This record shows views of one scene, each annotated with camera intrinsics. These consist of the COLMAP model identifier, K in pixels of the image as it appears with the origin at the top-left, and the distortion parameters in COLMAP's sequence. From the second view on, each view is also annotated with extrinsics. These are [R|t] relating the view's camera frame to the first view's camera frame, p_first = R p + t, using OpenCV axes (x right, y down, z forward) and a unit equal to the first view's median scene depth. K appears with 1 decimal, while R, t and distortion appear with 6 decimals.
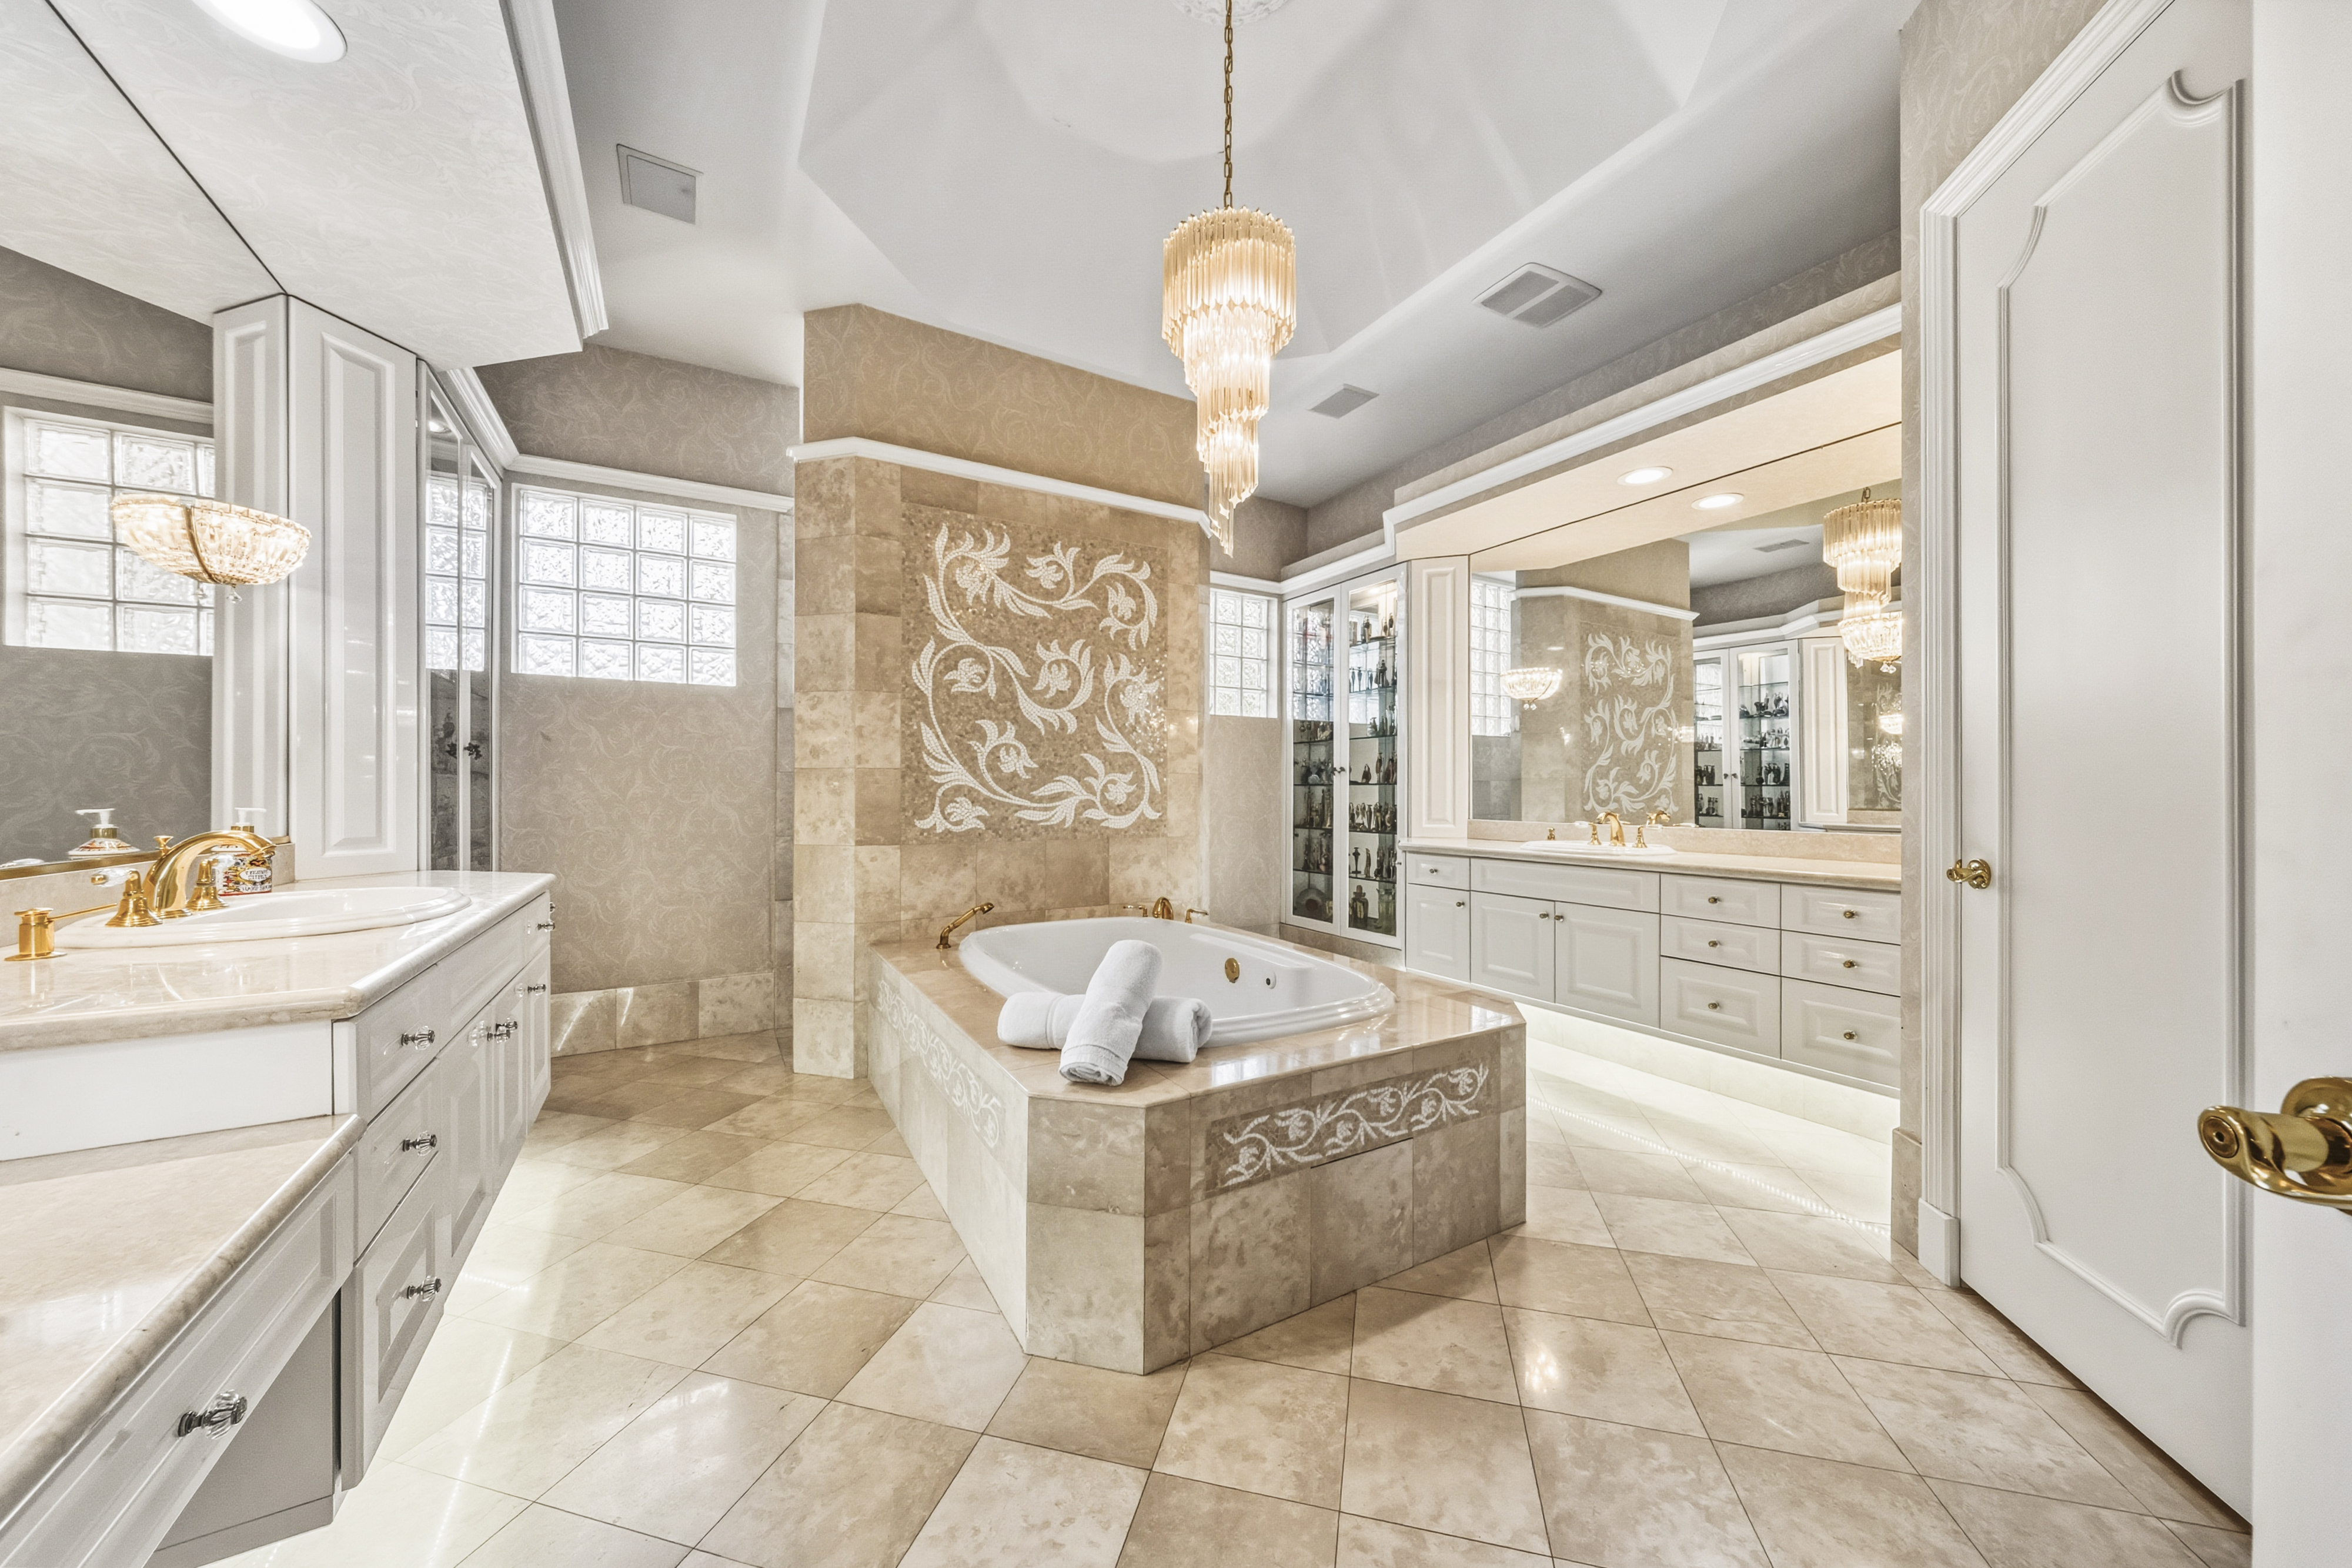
lens RADIAL K [[813.9, 0, 1173.9], [0, 813.9, 788.7], [0, 0, 1]] dist [-0.002569, 0.000121]
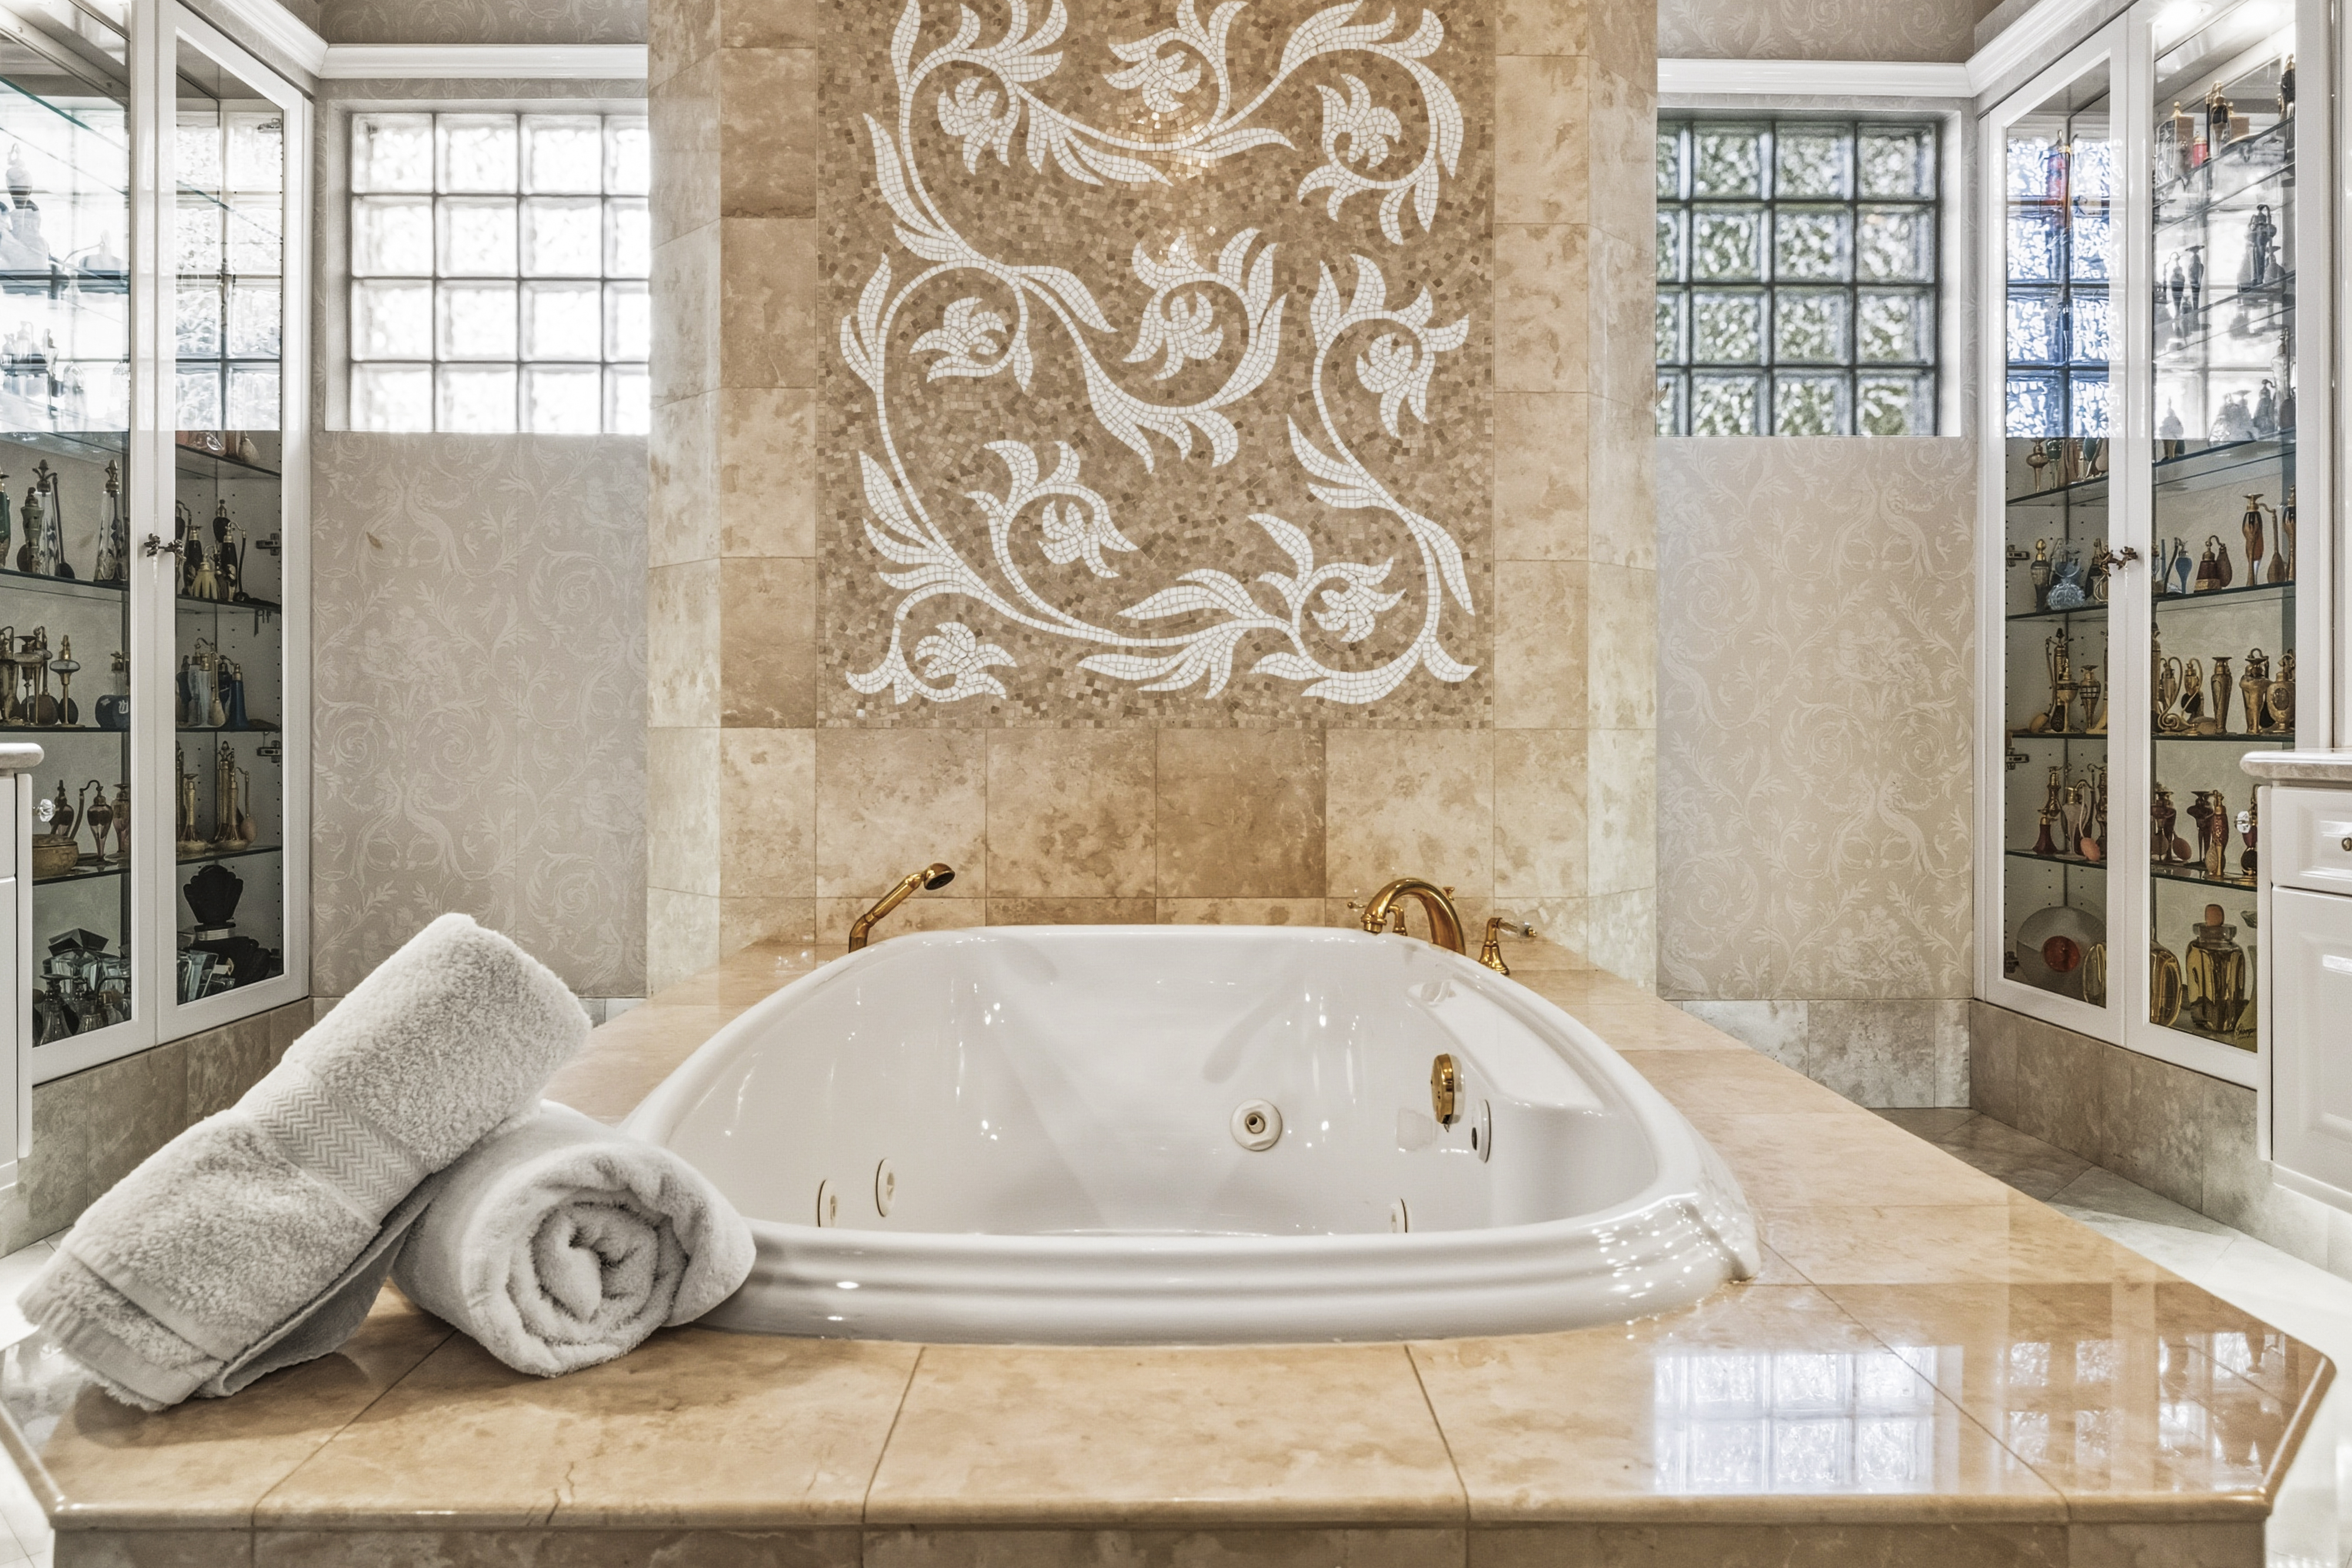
lens RADIAL K [[1541.4, 0, 1182.1], [0, 1541.4, 731.8], [0, 0, 1]] dist [-0.010424, 0.000711]
pose [[0.873178, 0.002568, -0.487394, 0.232767], [-0.000005, 0.999986, 0.005260, 0.061593], [0.487401, -0.004590, 0.873166, 0.331054]]
